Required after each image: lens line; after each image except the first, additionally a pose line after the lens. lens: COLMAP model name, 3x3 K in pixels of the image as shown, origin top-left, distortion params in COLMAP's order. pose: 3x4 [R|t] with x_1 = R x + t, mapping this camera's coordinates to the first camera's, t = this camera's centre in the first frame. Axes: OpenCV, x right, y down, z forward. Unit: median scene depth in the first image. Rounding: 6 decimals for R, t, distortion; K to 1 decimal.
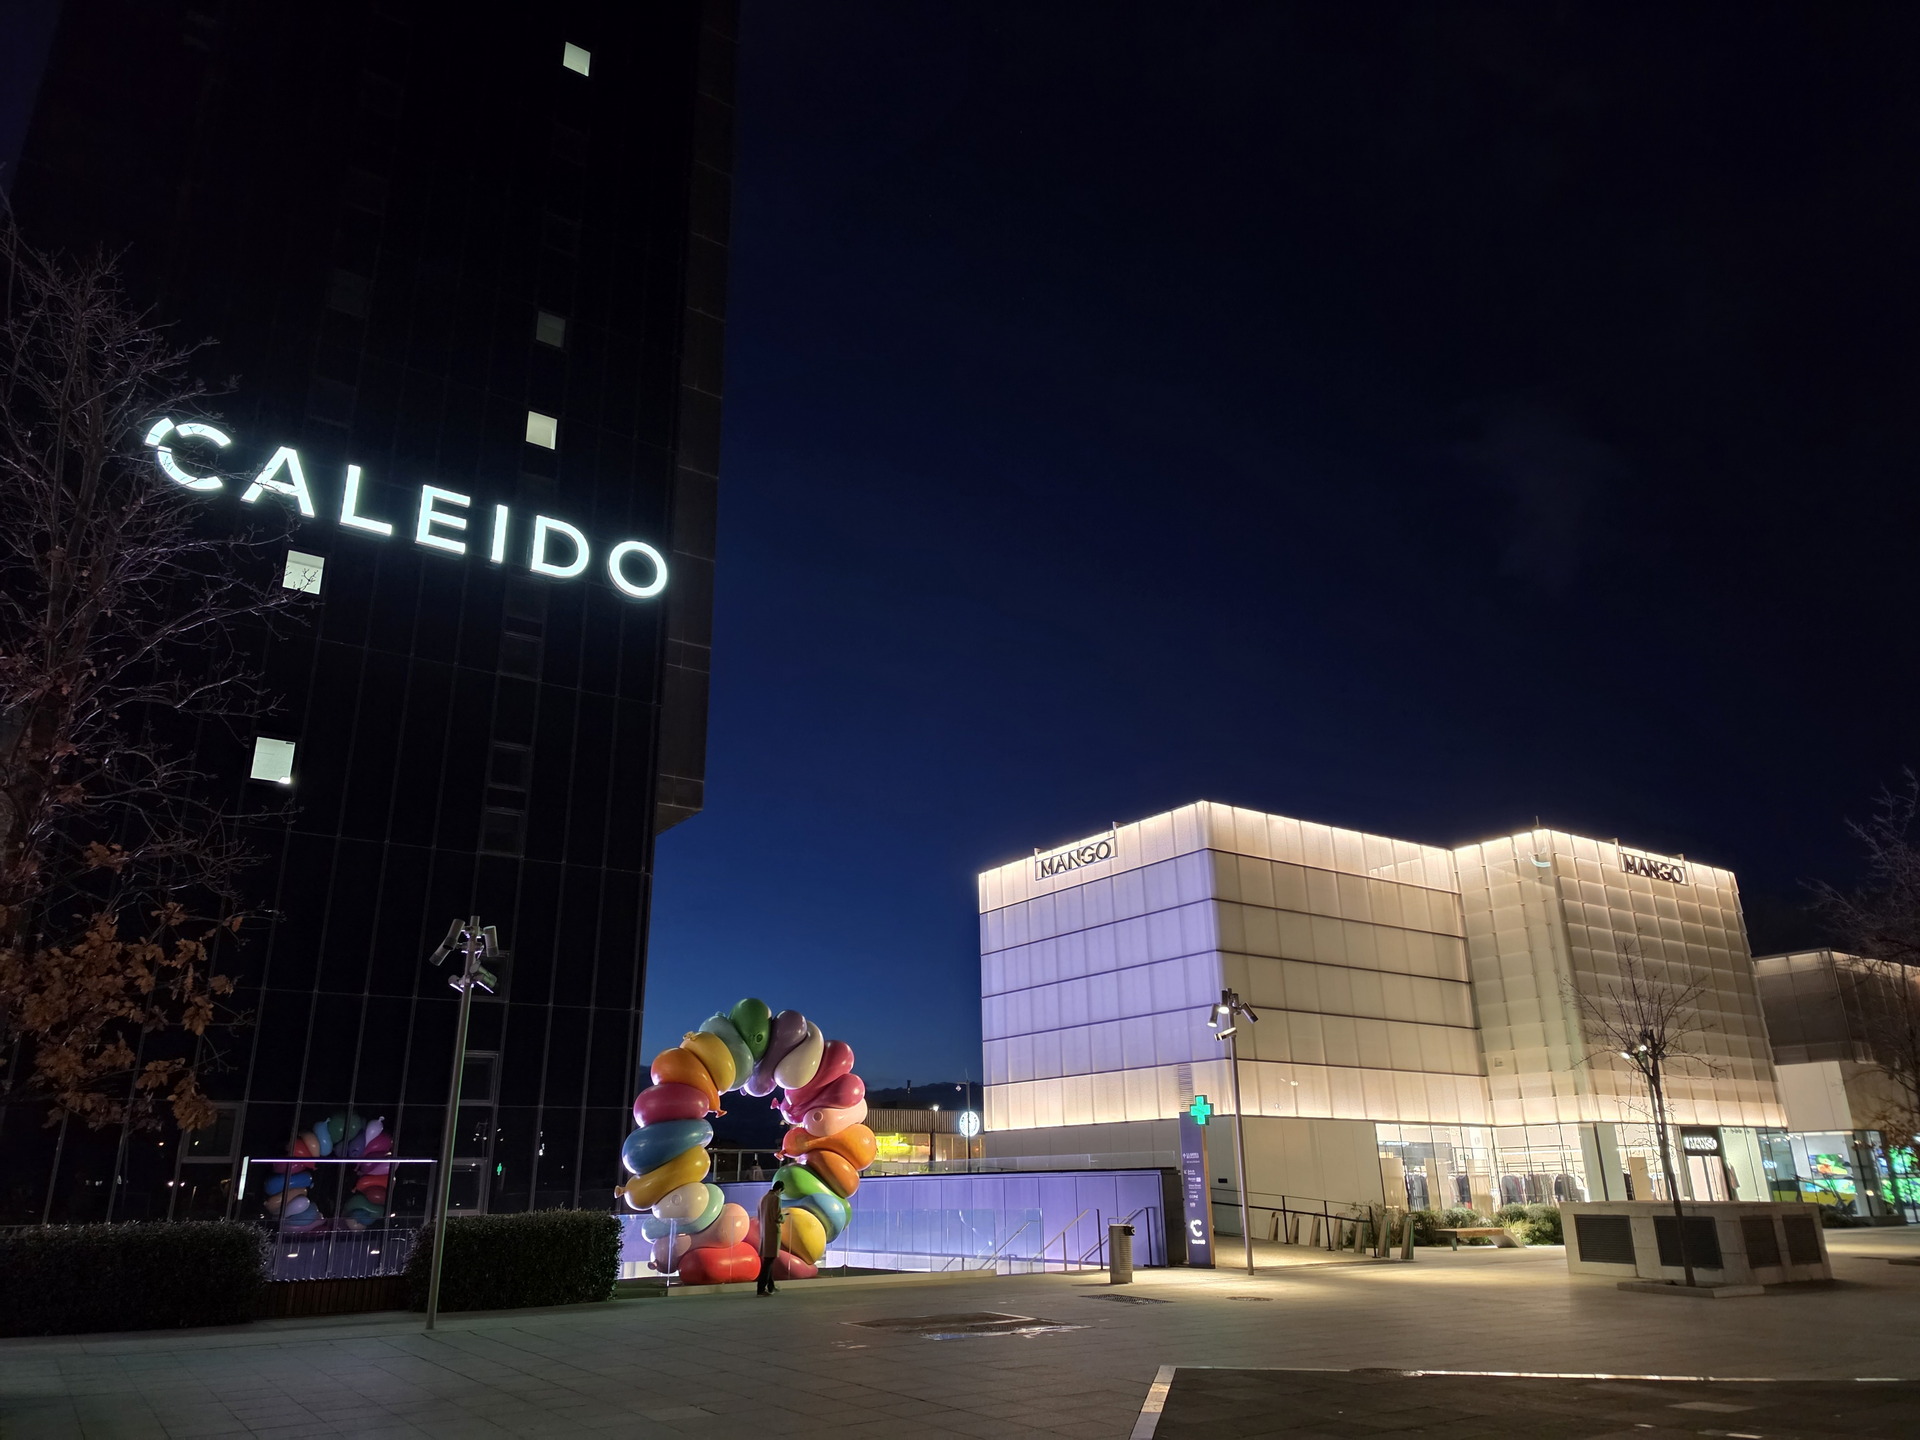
lens RADIAL K [[1329.2, 0, 947.7], [0, 1329.2, 709.0], [0, 0, 1]] dist [0.063278, -0.059770]
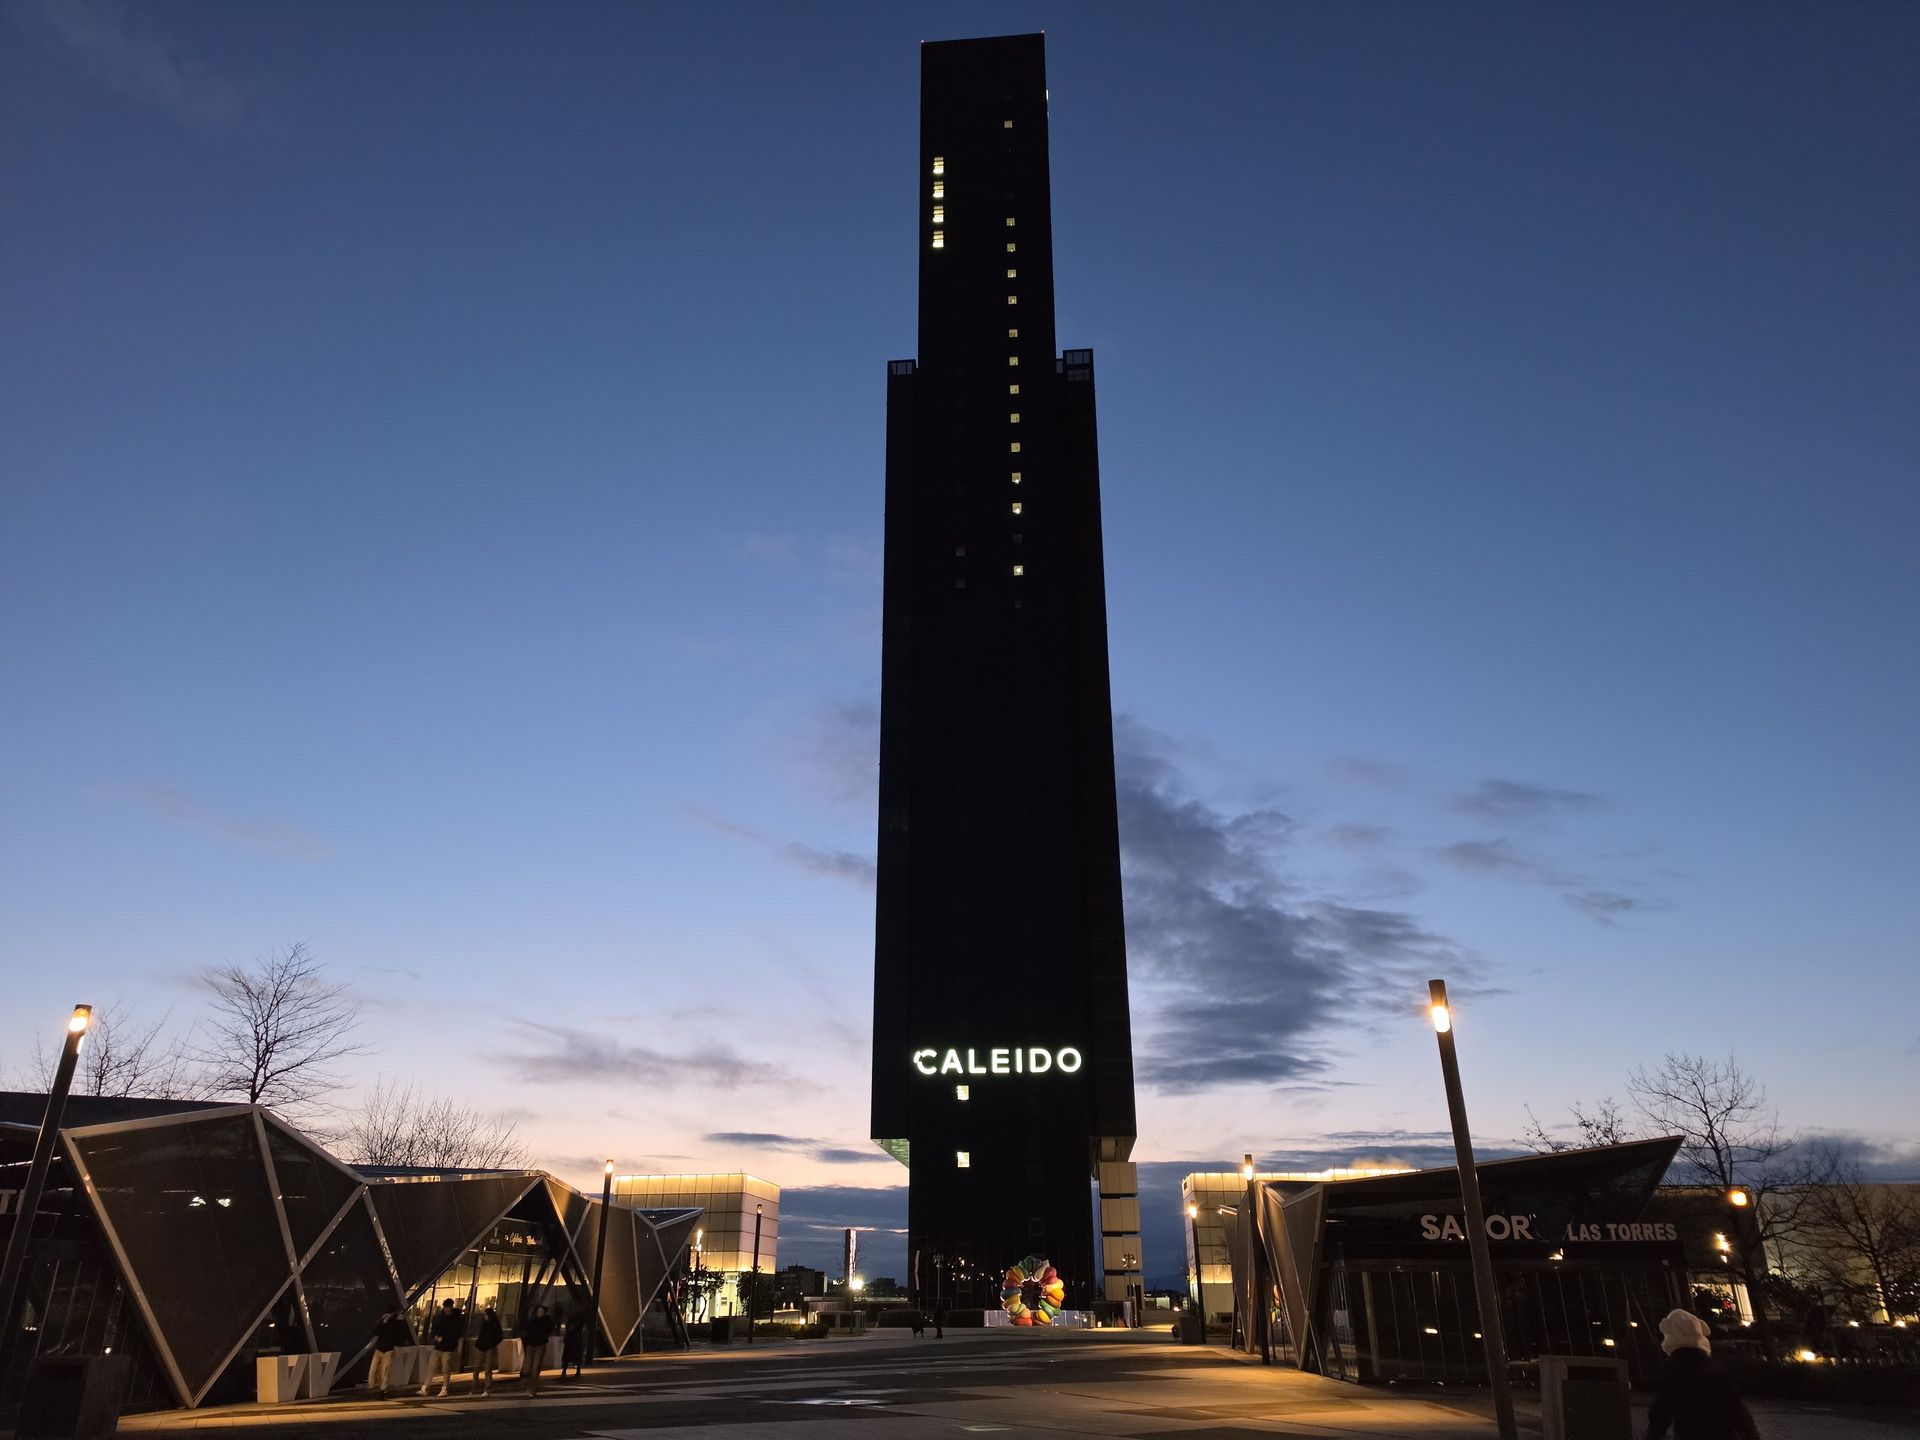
lens RADIAL K [[1329.2, 0, 925.2], [0, 1329.2, 694.4], [0, 0, 1]] dist [0.063278, -0.059770]
pose [[0.767040, -0.251437, -0.590278, 1.607414], [0.211145, 0.967689, -0.137827, -0.620828], [0.605860, -0.018915, 0.795346, -1.589469]]
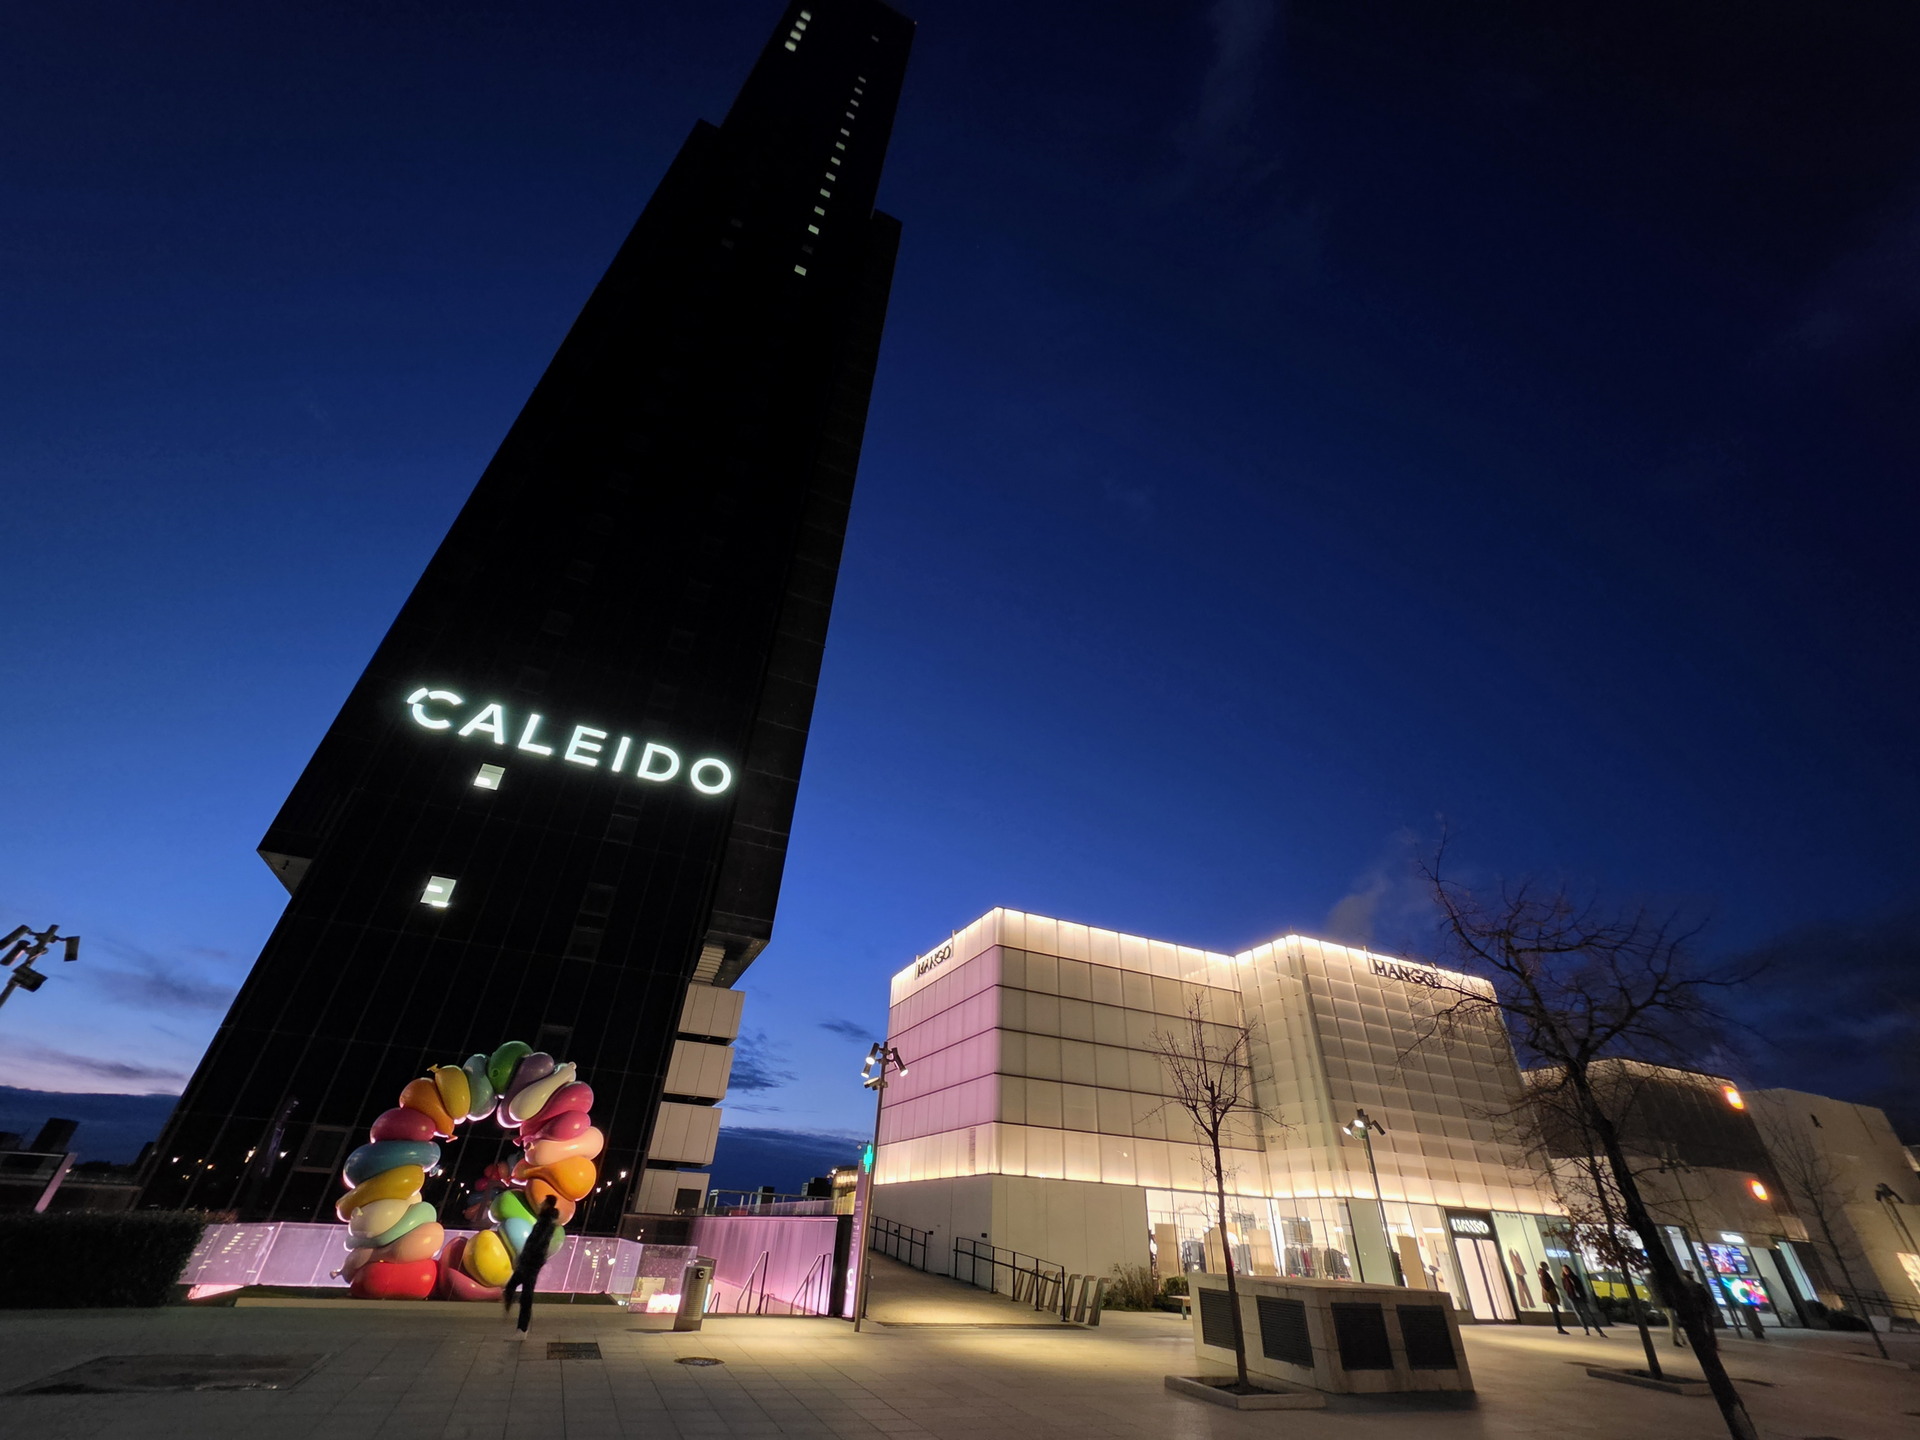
lens RADIAL K [[771.3, 0, 950.2], [0, 771.3, 716.3], [0, 0, 1]] dist [-0.003039, 0.002061]
pose [[0.983898, -0.047616, -0.172269, 0.252089], [0.003190, 0.968383, -0.249447, 0.066946], [0.178700, 0.244881, 0.952943, 0.200733]]
